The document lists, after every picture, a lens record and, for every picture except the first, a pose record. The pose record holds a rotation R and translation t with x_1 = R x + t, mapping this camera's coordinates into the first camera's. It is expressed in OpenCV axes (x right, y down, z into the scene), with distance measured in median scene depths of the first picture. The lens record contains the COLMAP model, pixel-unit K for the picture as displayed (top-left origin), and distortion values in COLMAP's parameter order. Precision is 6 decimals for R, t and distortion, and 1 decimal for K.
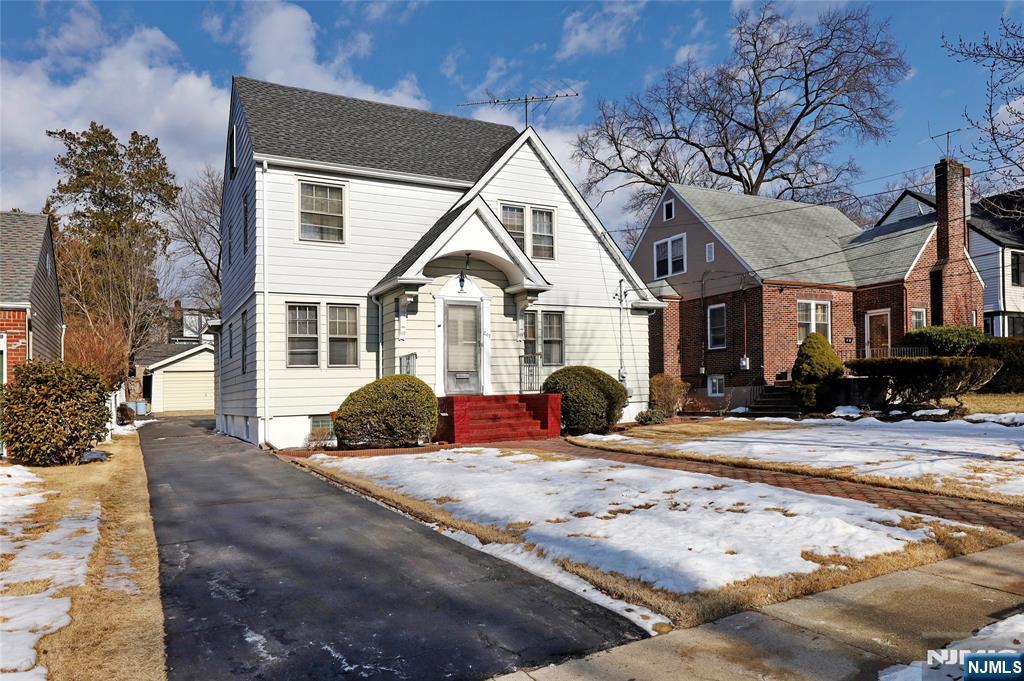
lens RADIAL K [[735.5, 0, 509.9], [0, 735.5, 338.9], [0, 0, 1]] dist [0.009523, -0.001069]
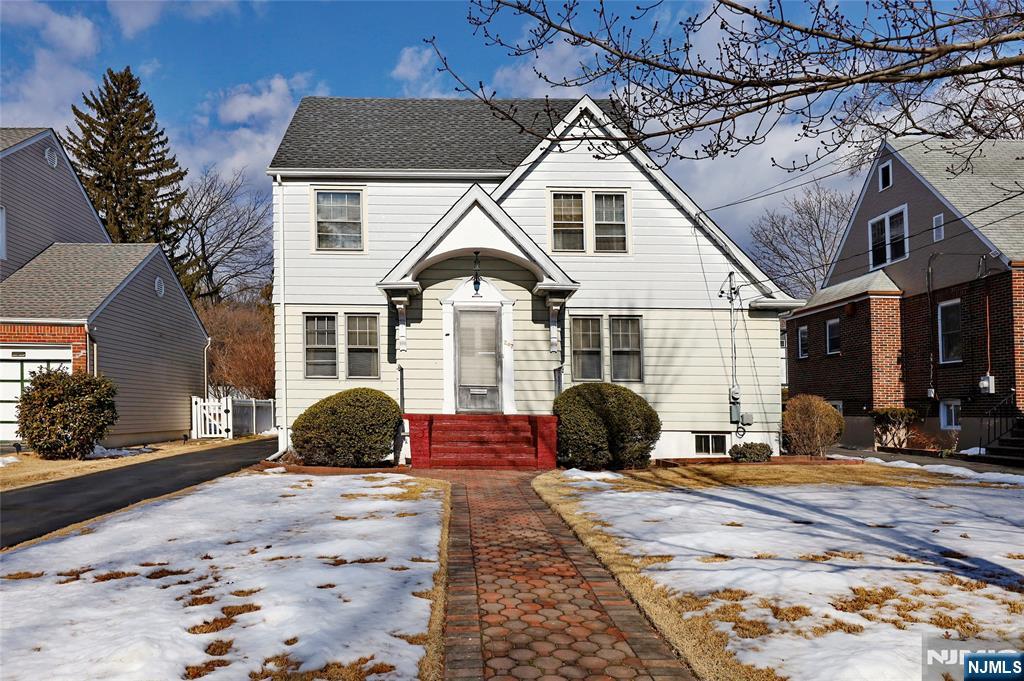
lens RADIAL K [[735.5, 0, 512.2], [0, 735.5, 348.1], [0, 0, 1]] dist [0.009523, -0.001069]
pose [[0.863096, -0.002744, -0.505032, 0.405142], [0.001228, 0.999994, -0.003335, 0.001481], [0.505038, 0.002258, 0.863094, 0.254501]]
